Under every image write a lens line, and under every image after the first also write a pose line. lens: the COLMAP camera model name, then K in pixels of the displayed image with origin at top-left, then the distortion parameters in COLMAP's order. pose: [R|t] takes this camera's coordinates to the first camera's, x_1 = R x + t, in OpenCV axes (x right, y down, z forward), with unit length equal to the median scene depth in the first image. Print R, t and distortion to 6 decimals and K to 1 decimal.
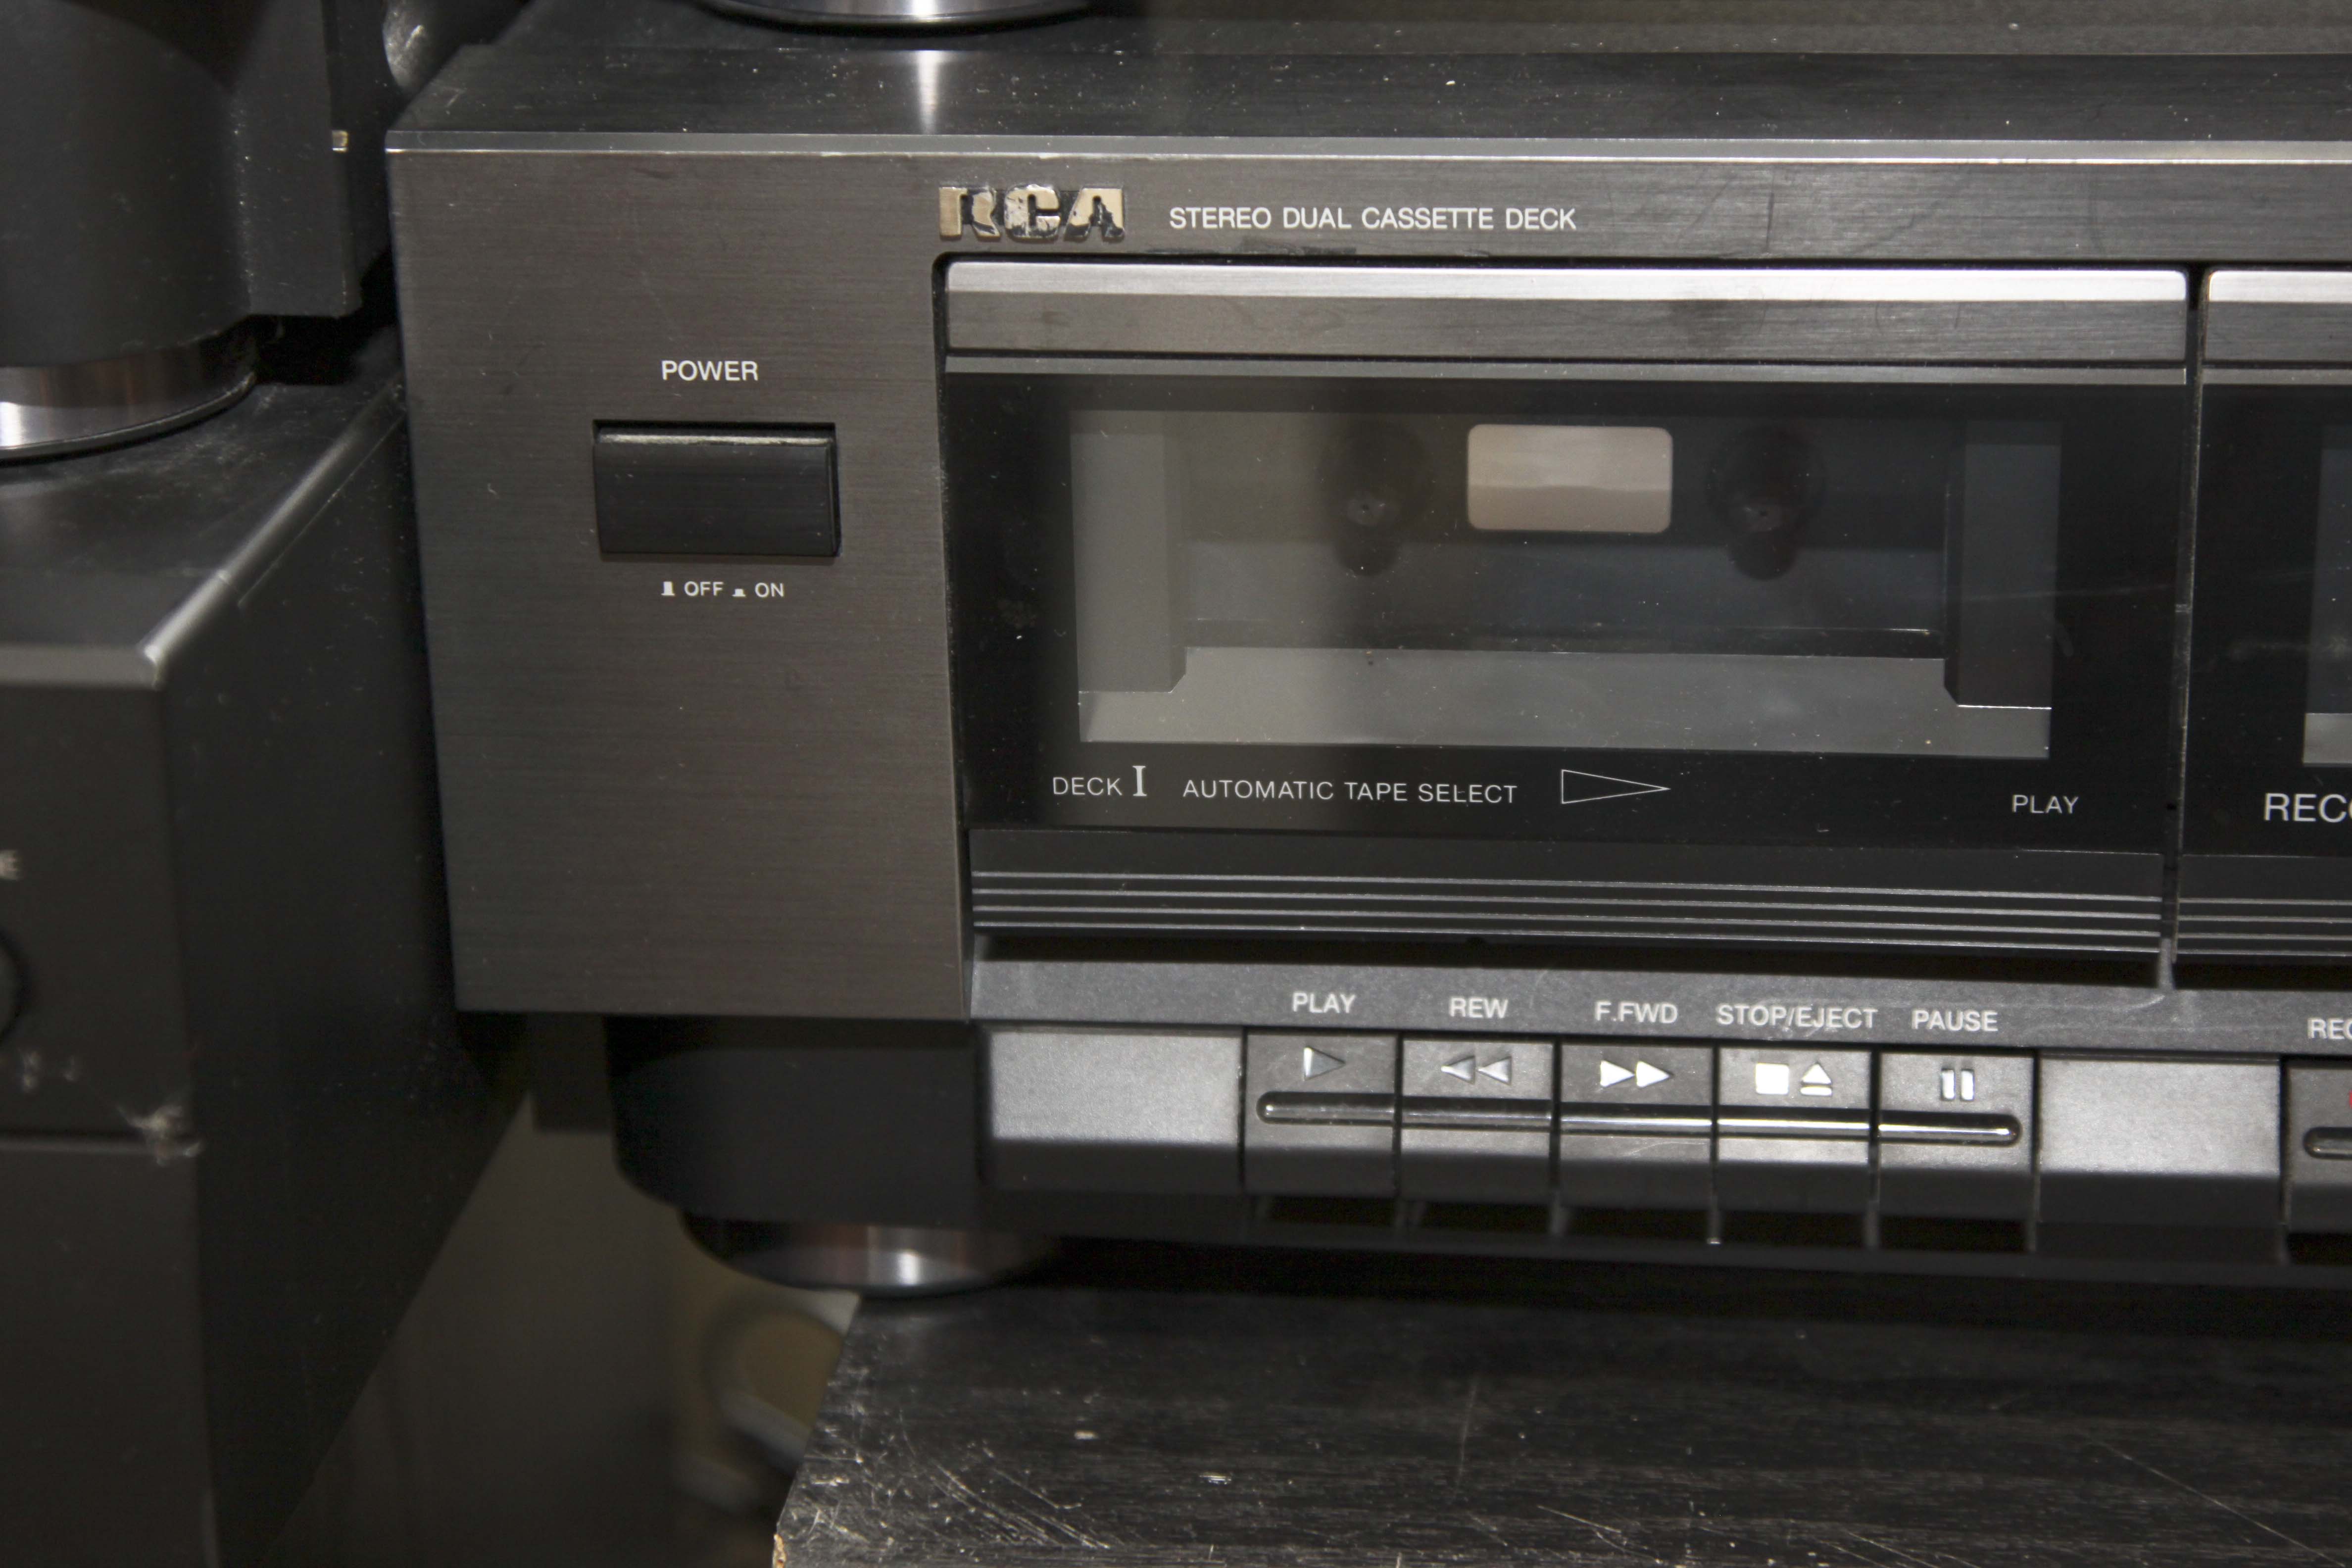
lens RADIAL K [[5311.0, 0, 1209.4], [0, 5311.0, 782.8], [0, 0, 1]] dist [0.094463, 0.142933]
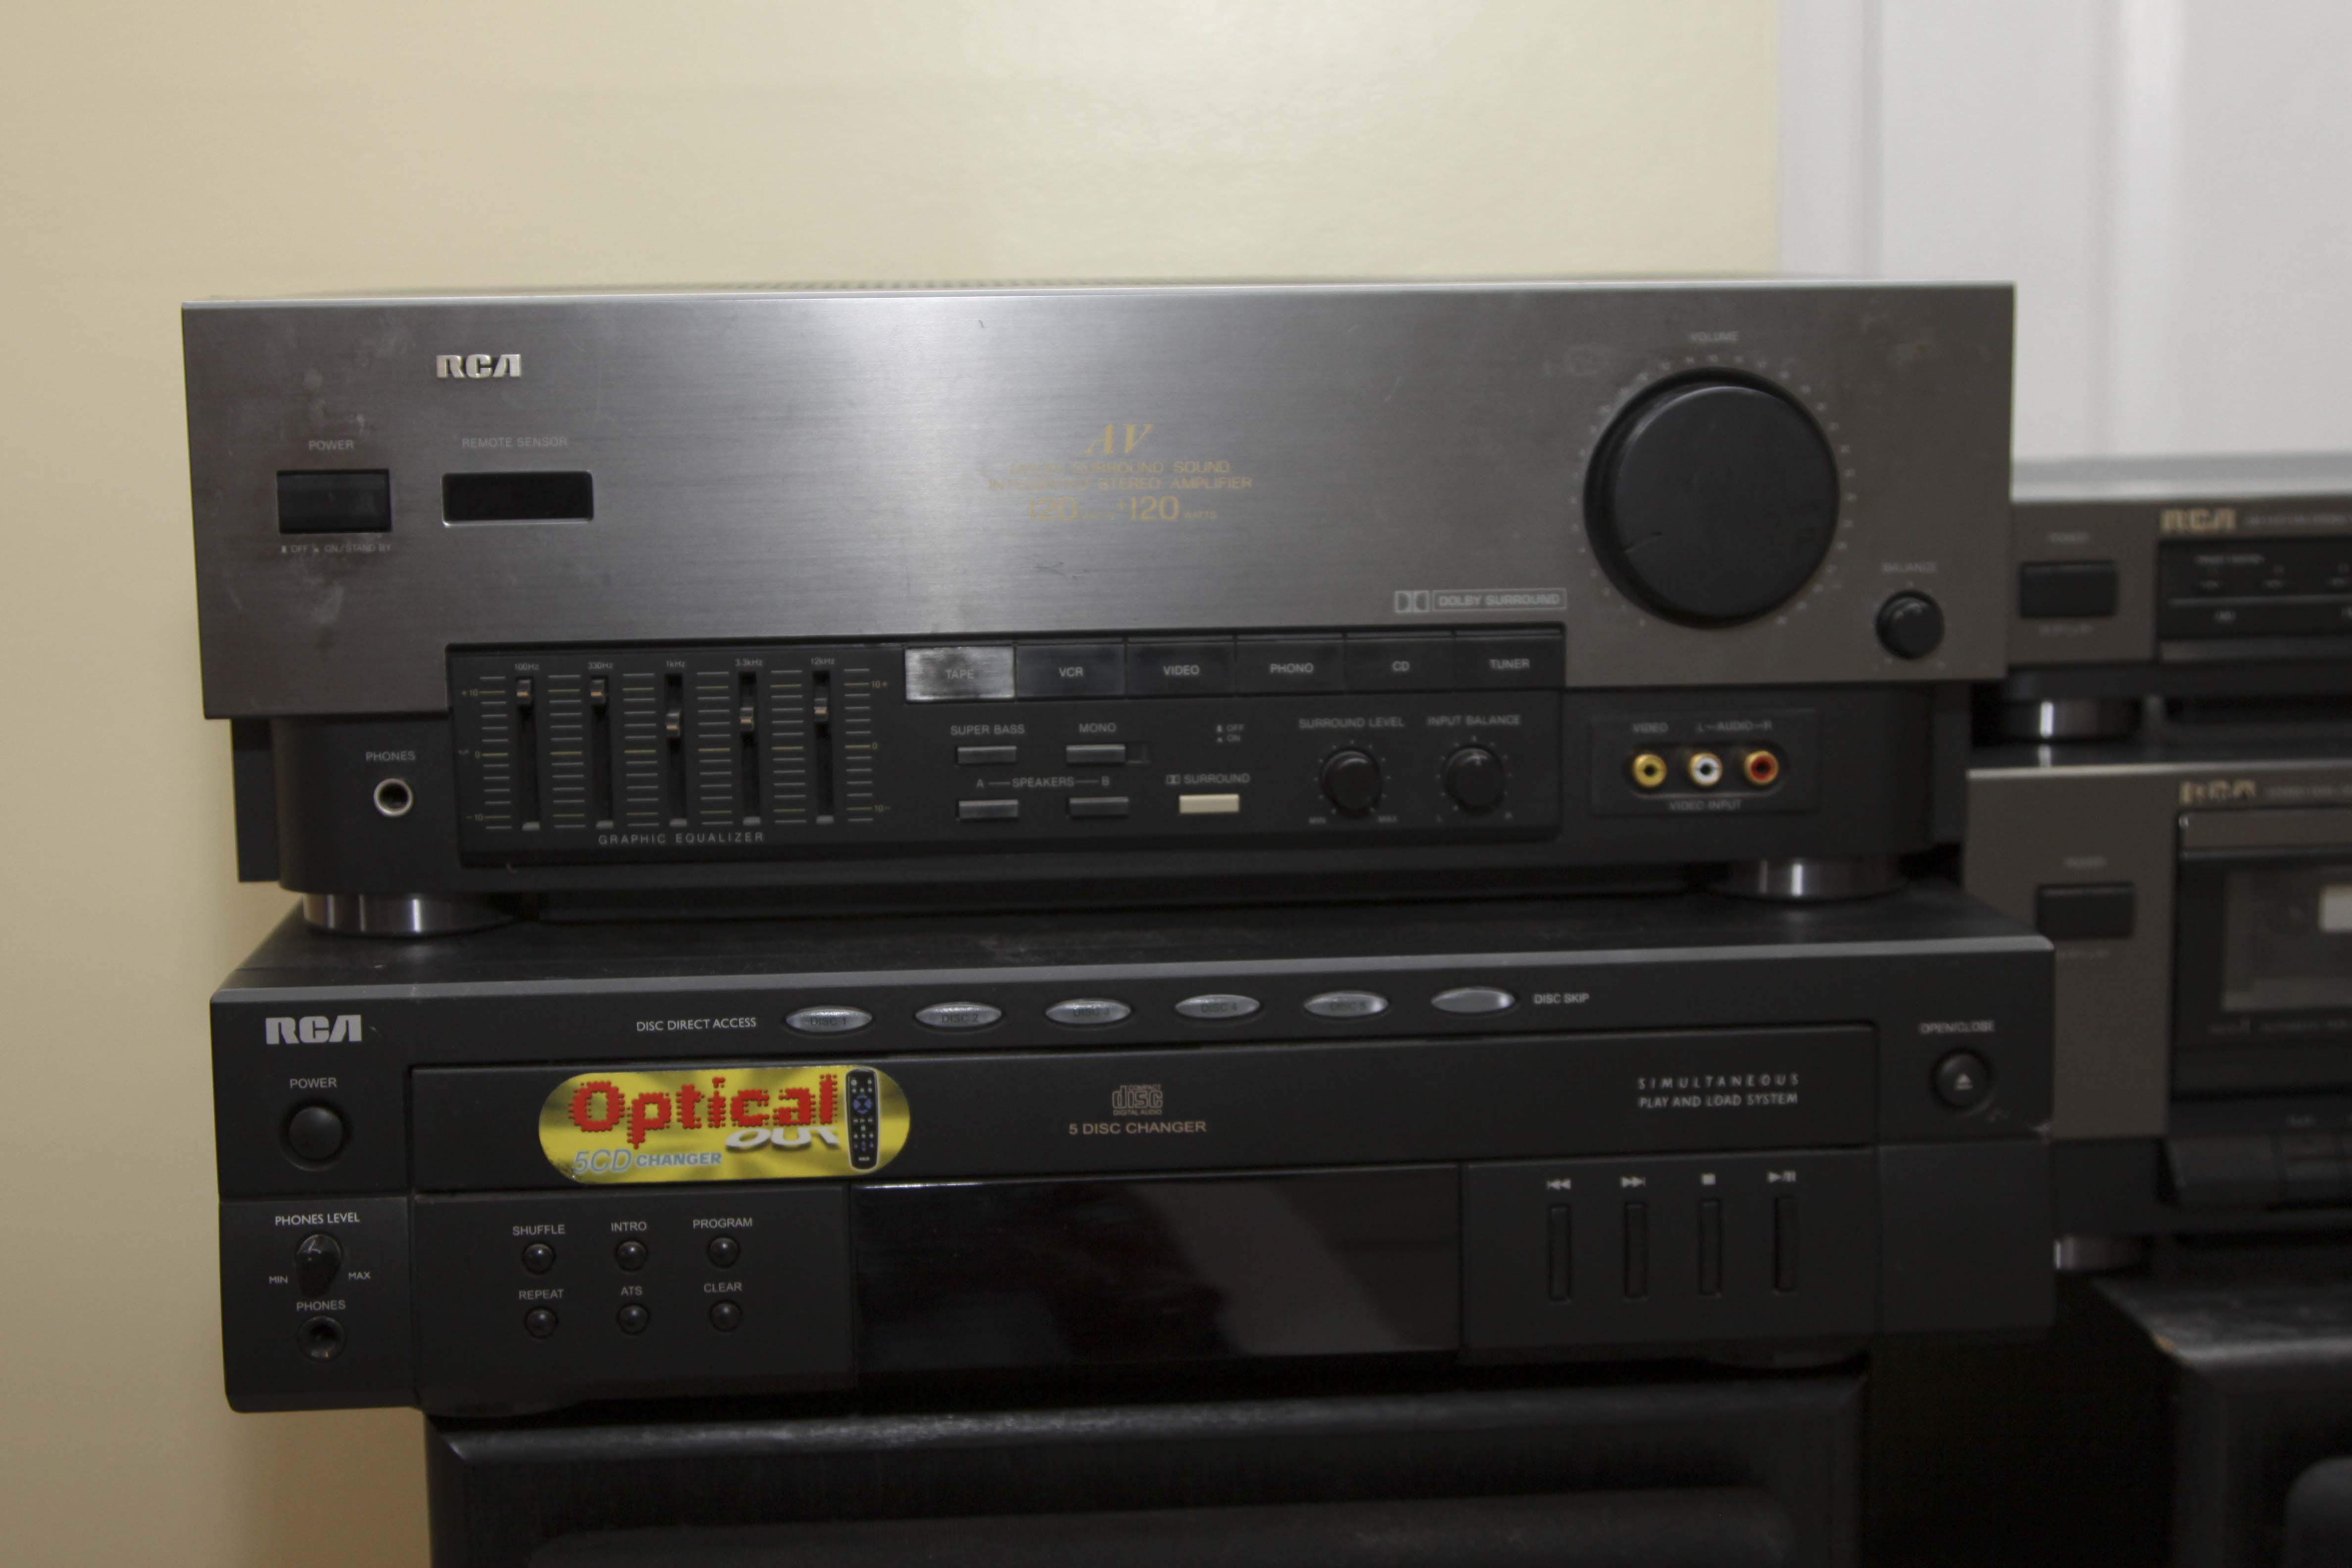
lens RADIAL K [[3523.1, 0, 1221.2], [0, 3523.1, 790.9], [0, 0, 1]] dist [-0.019272, 0.019121]
pose [[0.978125, -0.021557, 0.206899, -0.810002], [0.067897, 0.973227, -0.219587, 0.218686], [-0.196627, 0.228831, 0.953401, -0.485077]]
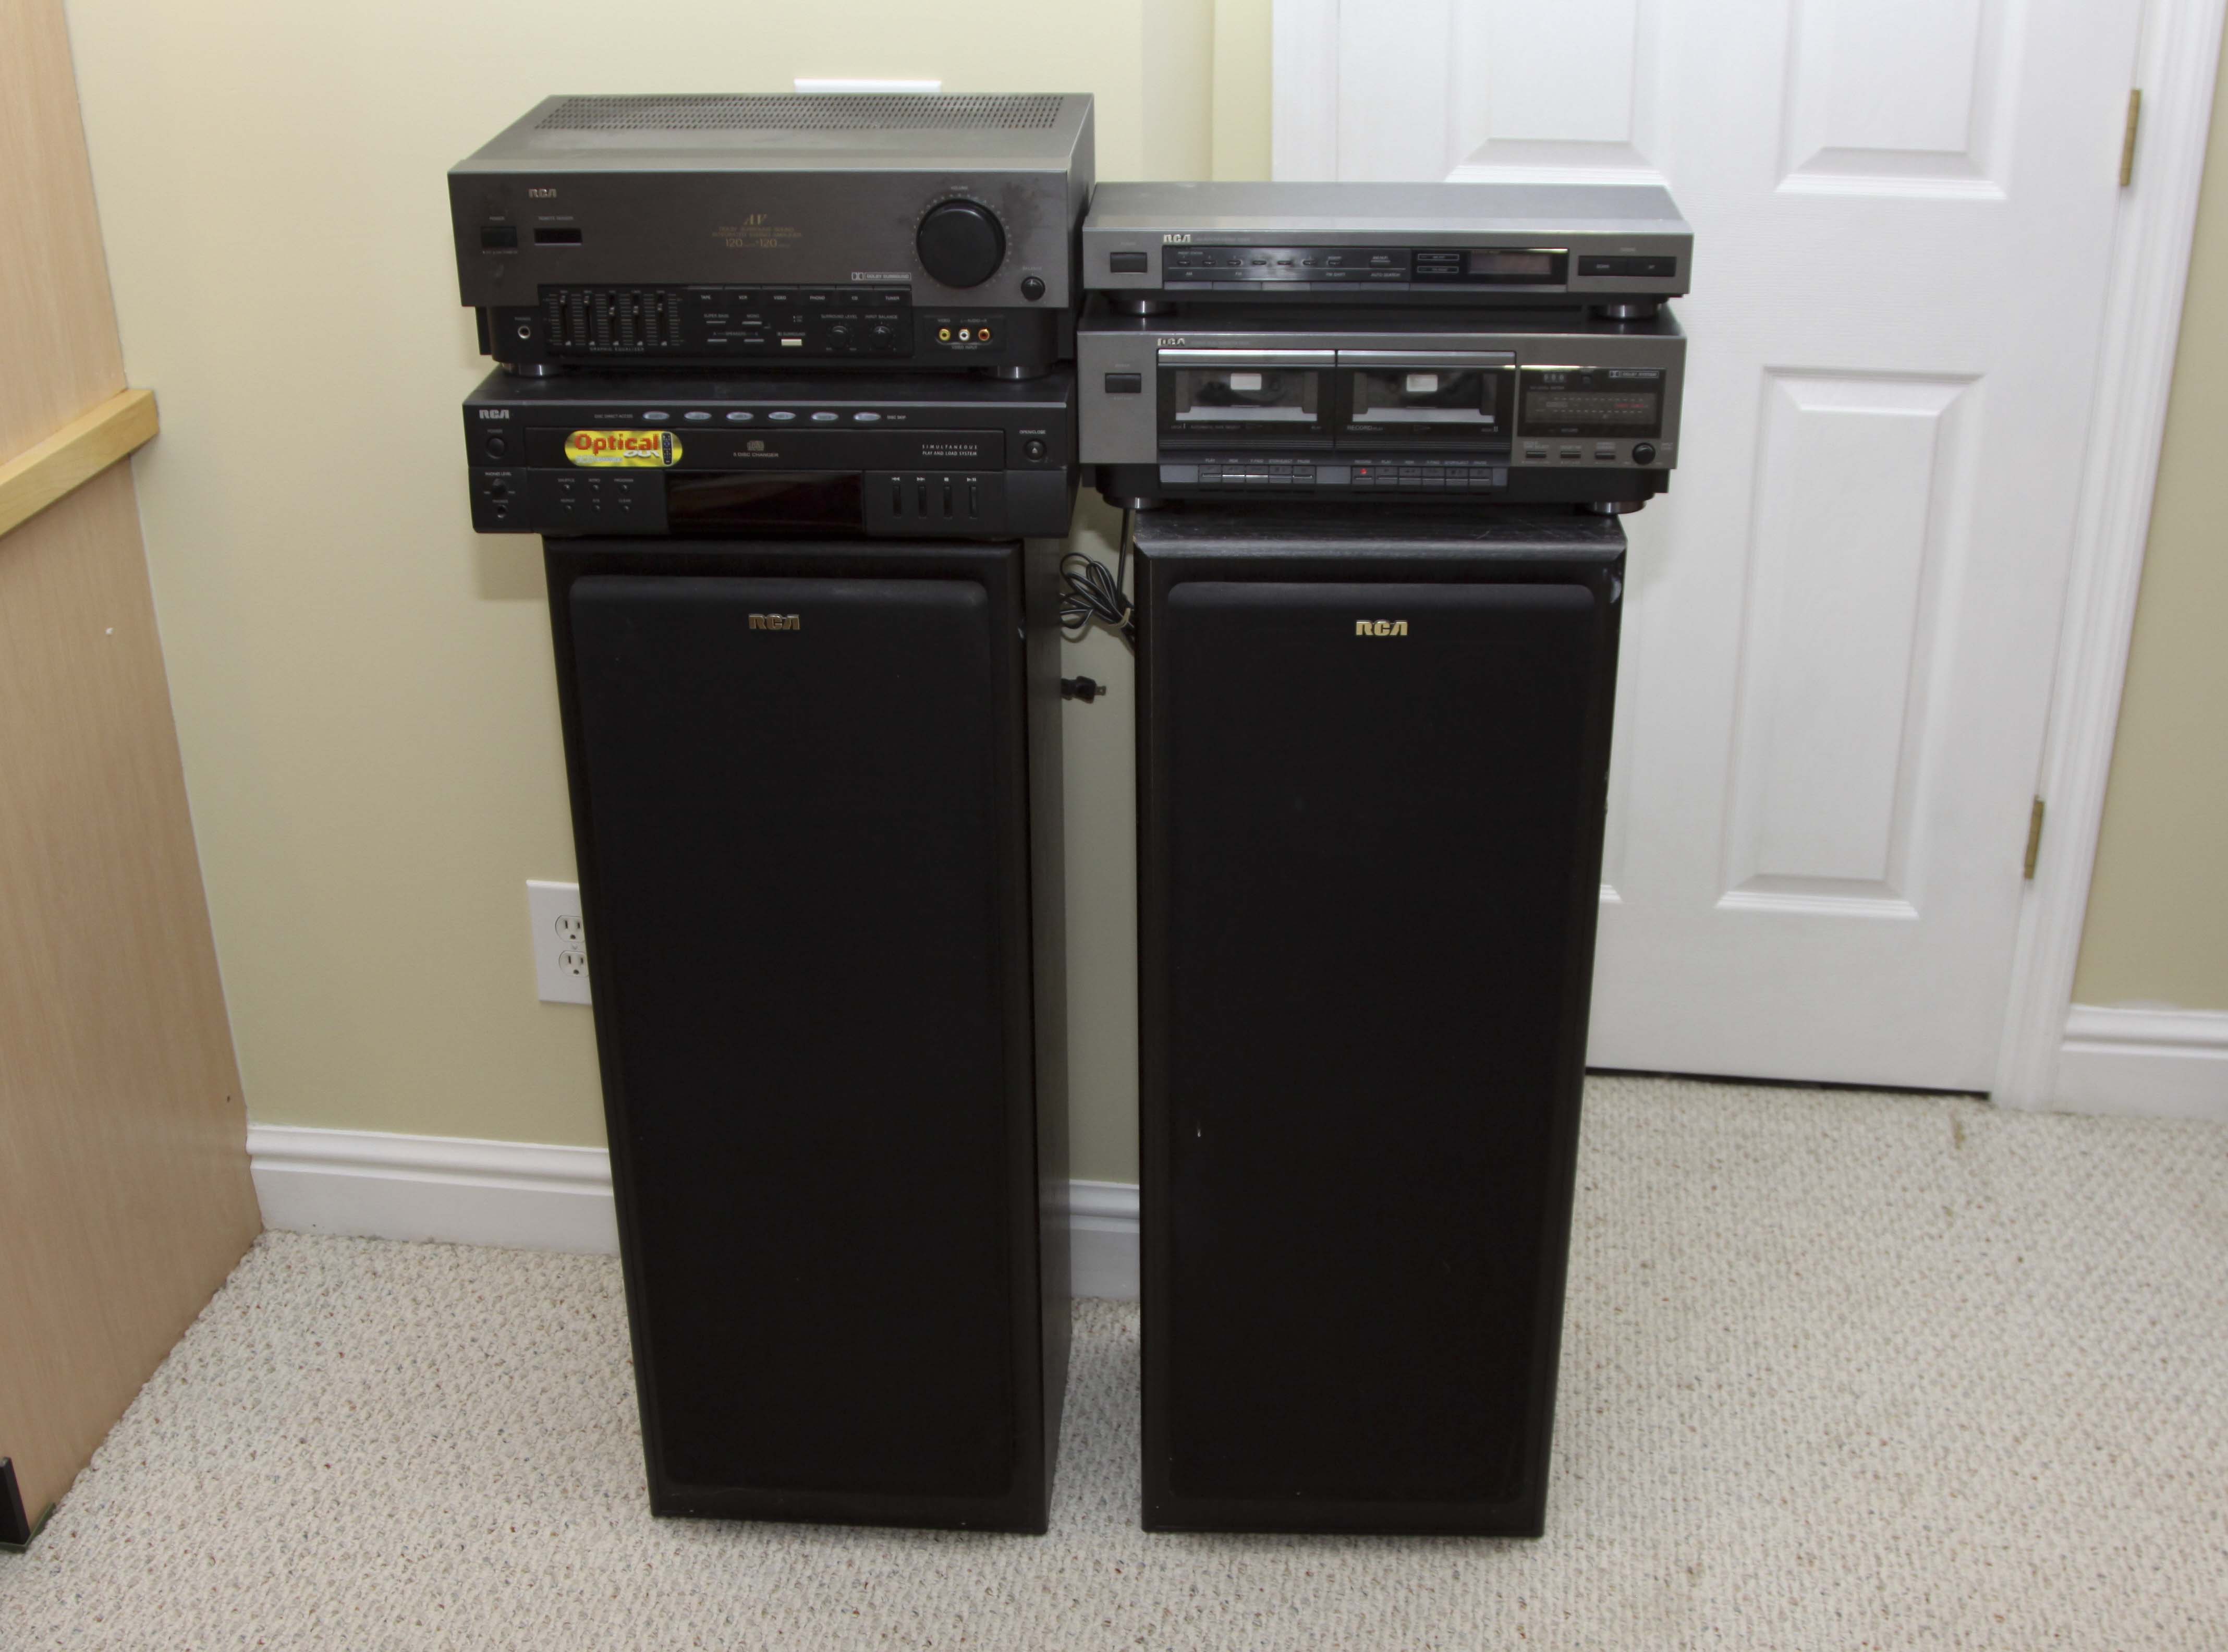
lens RADIAL K [[2643.8, 0, 1114.0], [0, 2643.8, 826.0], [0, 0, 1]] dist [-0.119970, 0.009444]
pose [[0.997725, -0.017036, 0.065220, -0.329942], [0.011820, 0.996761, 0.079549, 0.238307], [-0.066364, -0.078597, 0.994695, -2.372968]]
